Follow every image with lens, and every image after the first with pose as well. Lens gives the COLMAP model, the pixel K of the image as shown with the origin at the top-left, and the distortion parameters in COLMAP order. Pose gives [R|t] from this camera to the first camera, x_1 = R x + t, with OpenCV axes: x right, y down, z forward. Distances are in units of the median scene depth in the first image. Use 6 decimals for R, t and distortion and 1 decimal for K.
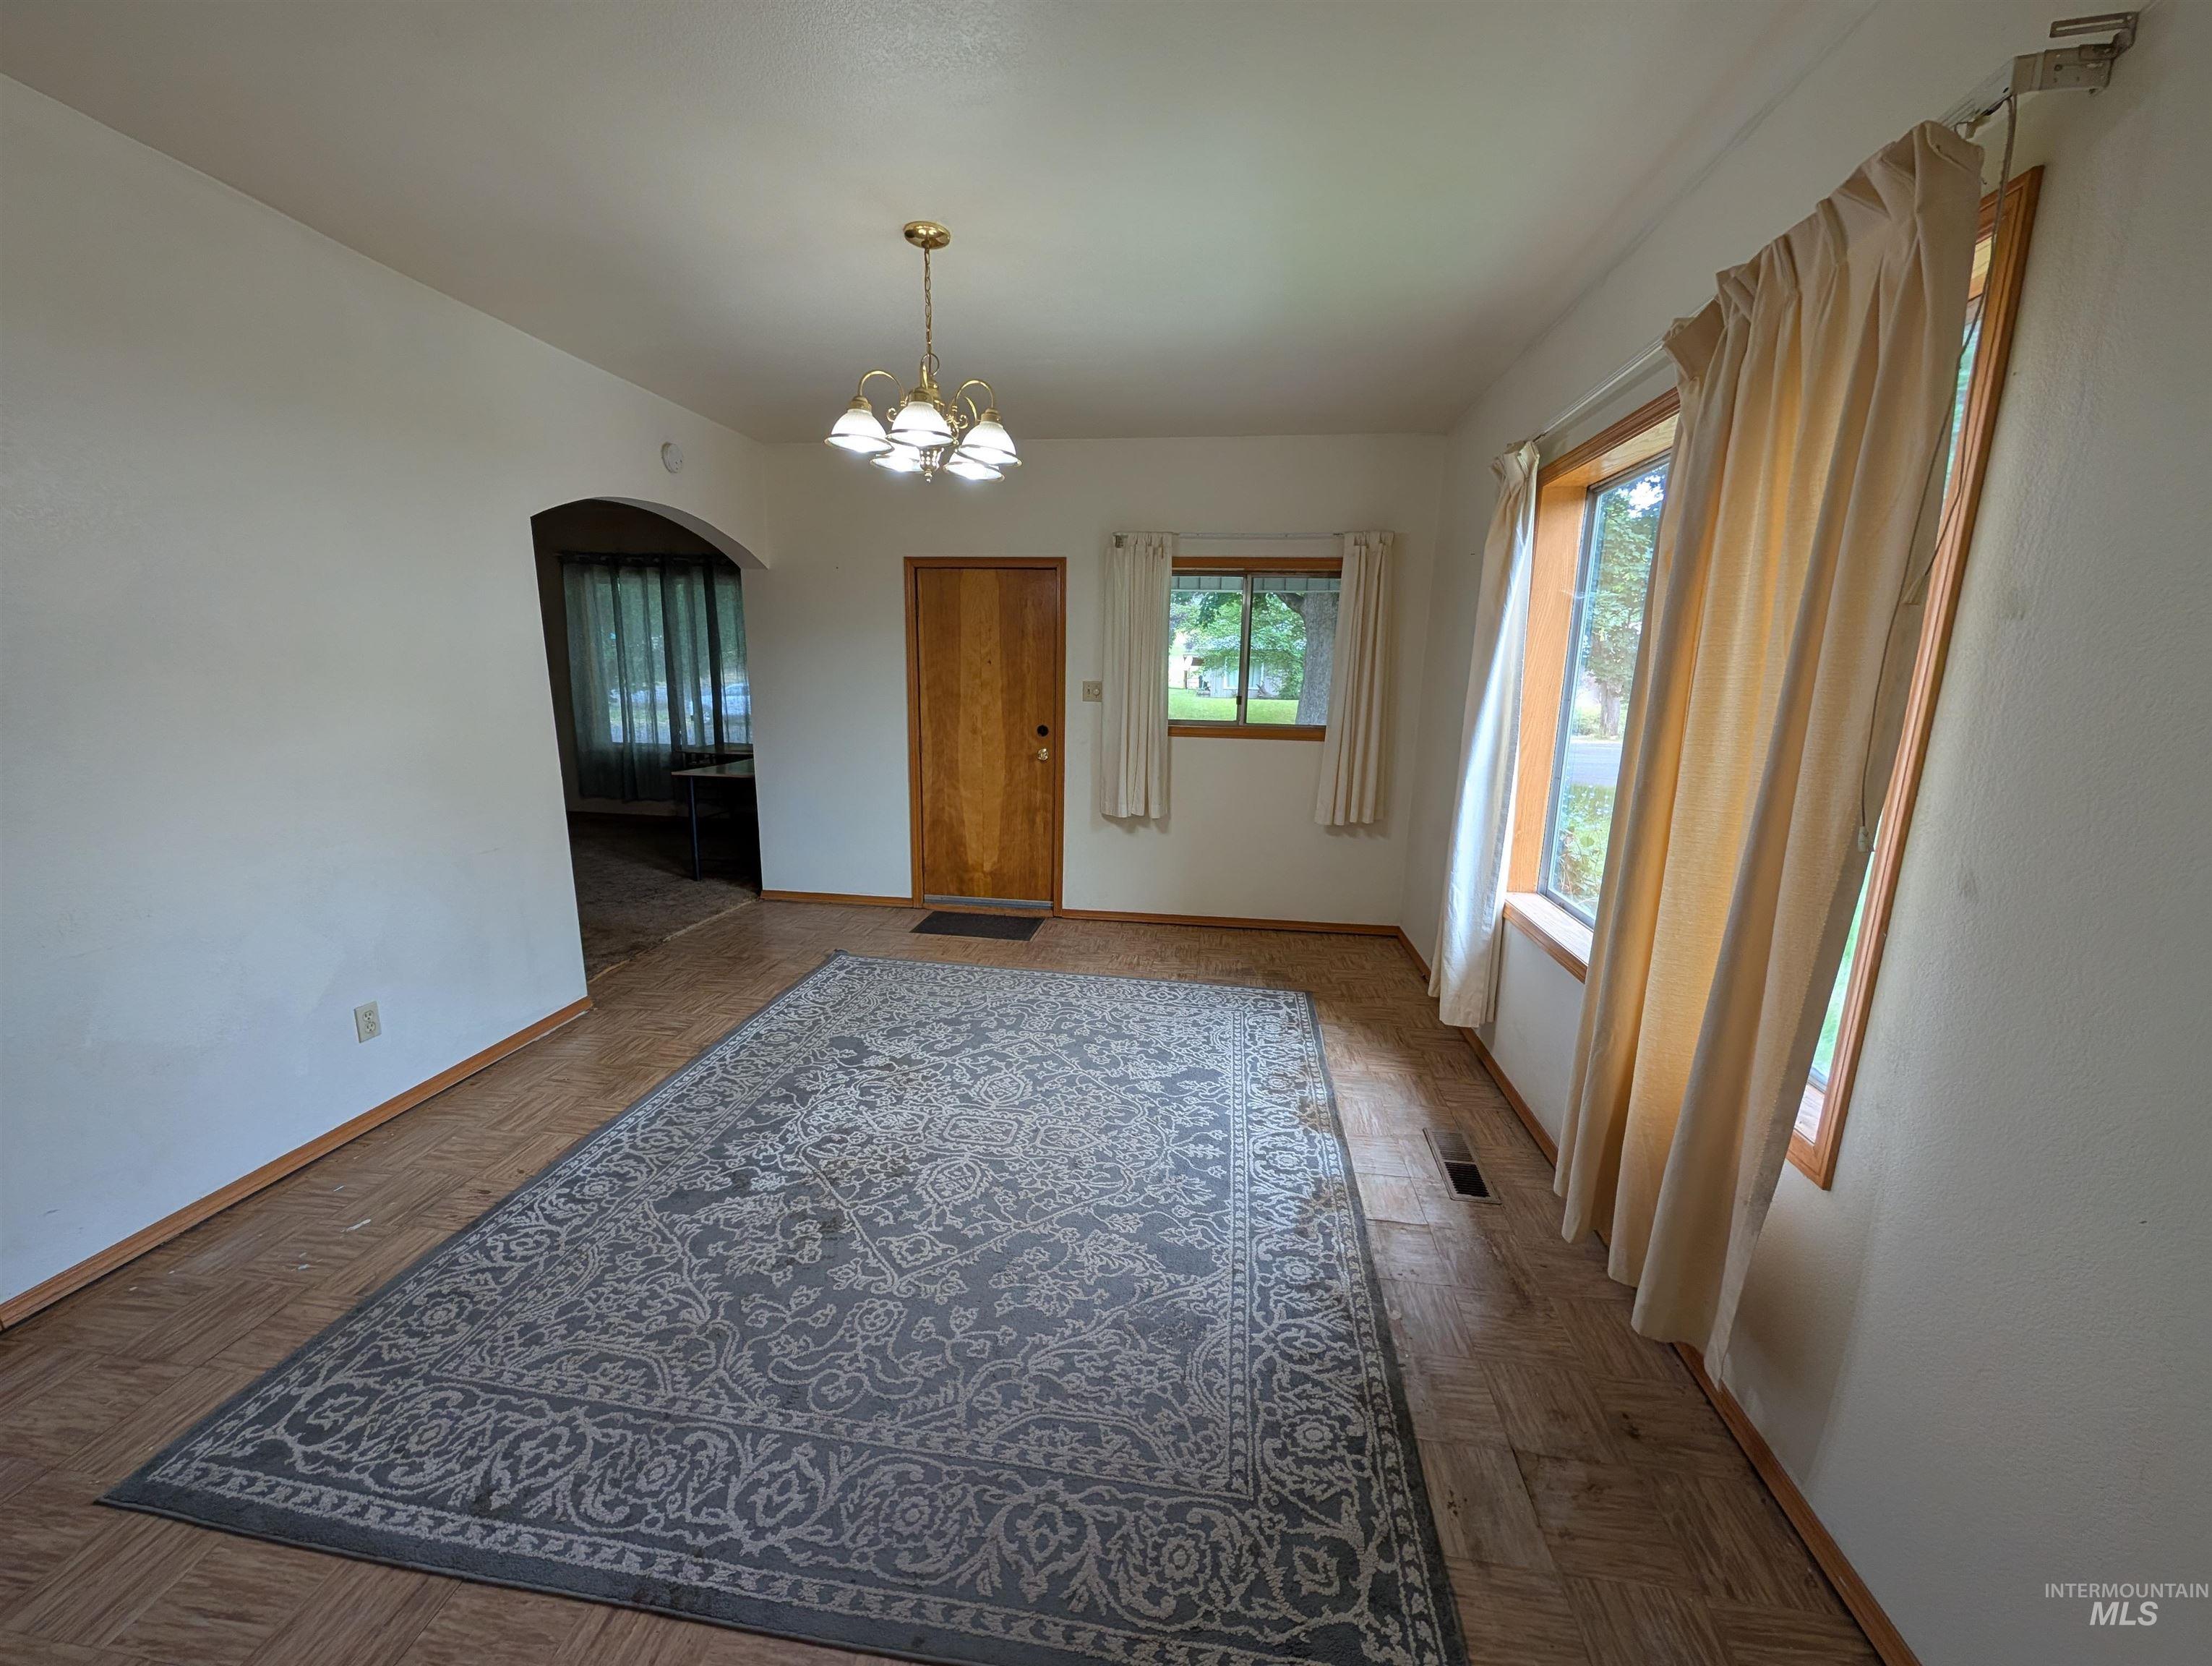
lens RADIAL K [[838.0, 0, 1106.0], [0, 838.0, 833.0], [0, 0, 1]] dist [-0.001280, 0.000279]
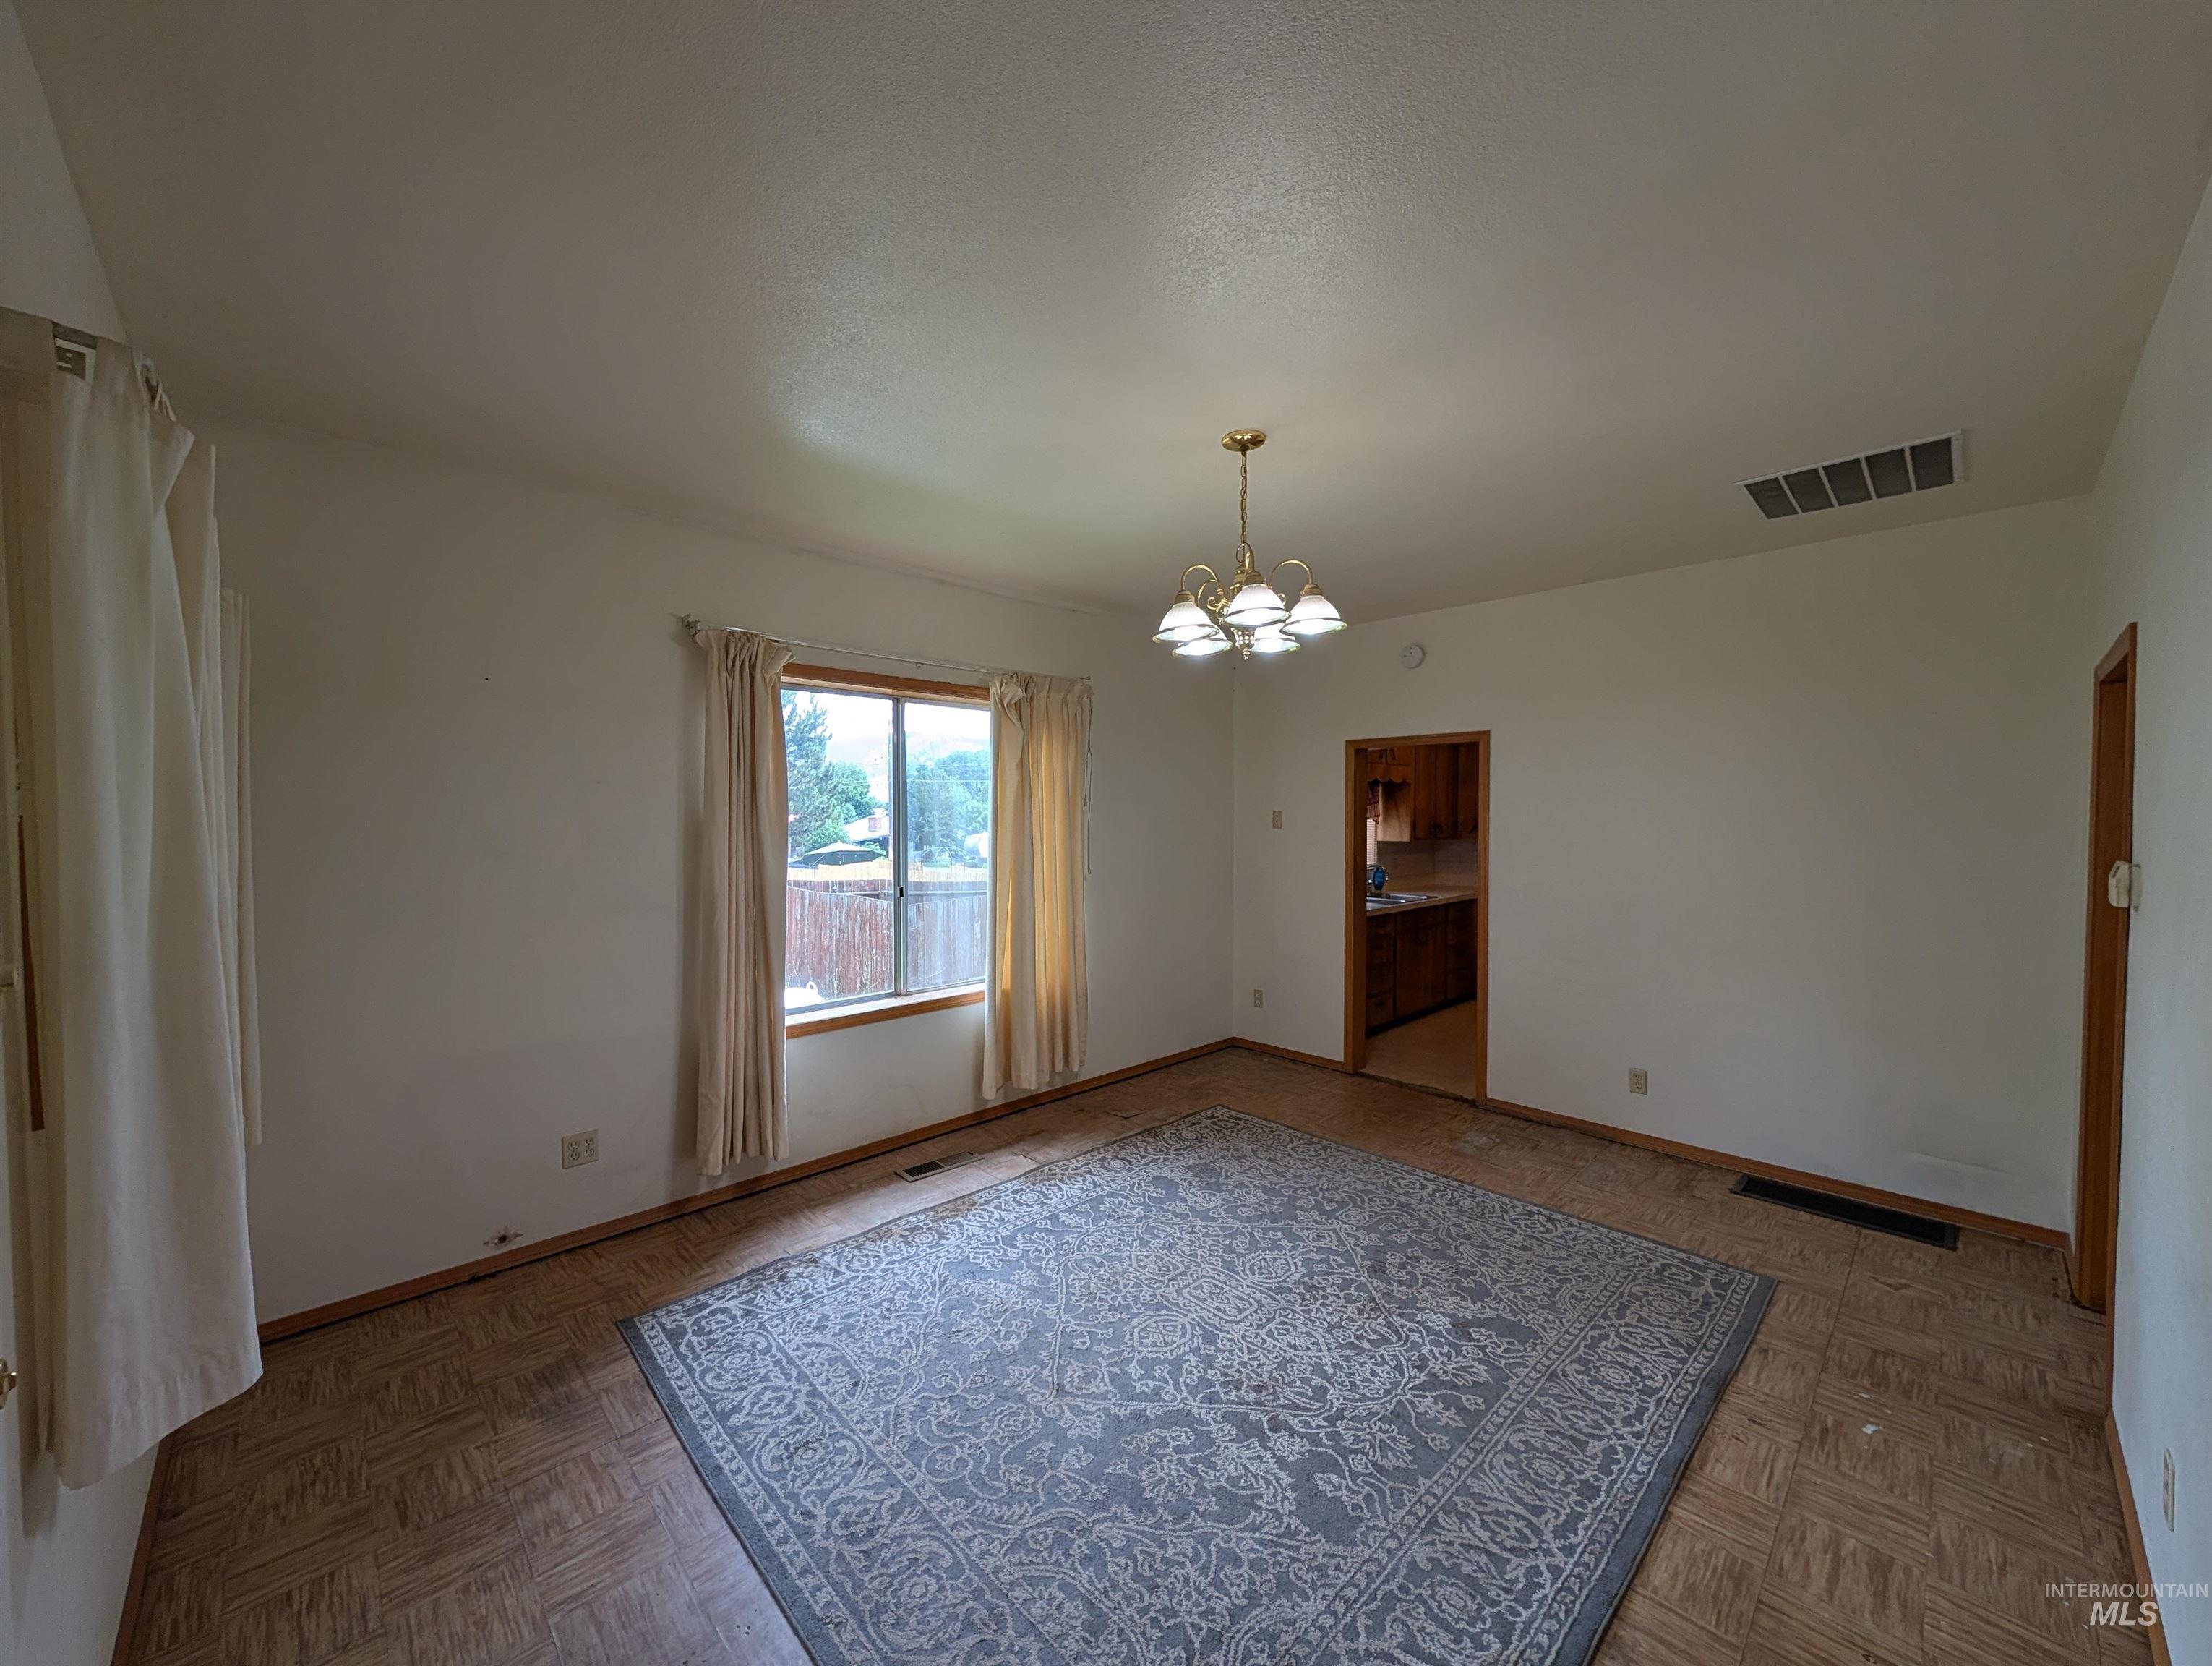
lens RADIAL K [[838.0, 0, 1106.0], [0, 838.0, 833.0], [0, 0, 1]] dist [-0.001280, 0.000279]
pose [[-0.783216, -0.031656, 0.620944, -0.641141], [0.107389, 0.976806, 0.185251, -0.375713], [-0.612406, 0.211774, -0.761650, 1.725785]]
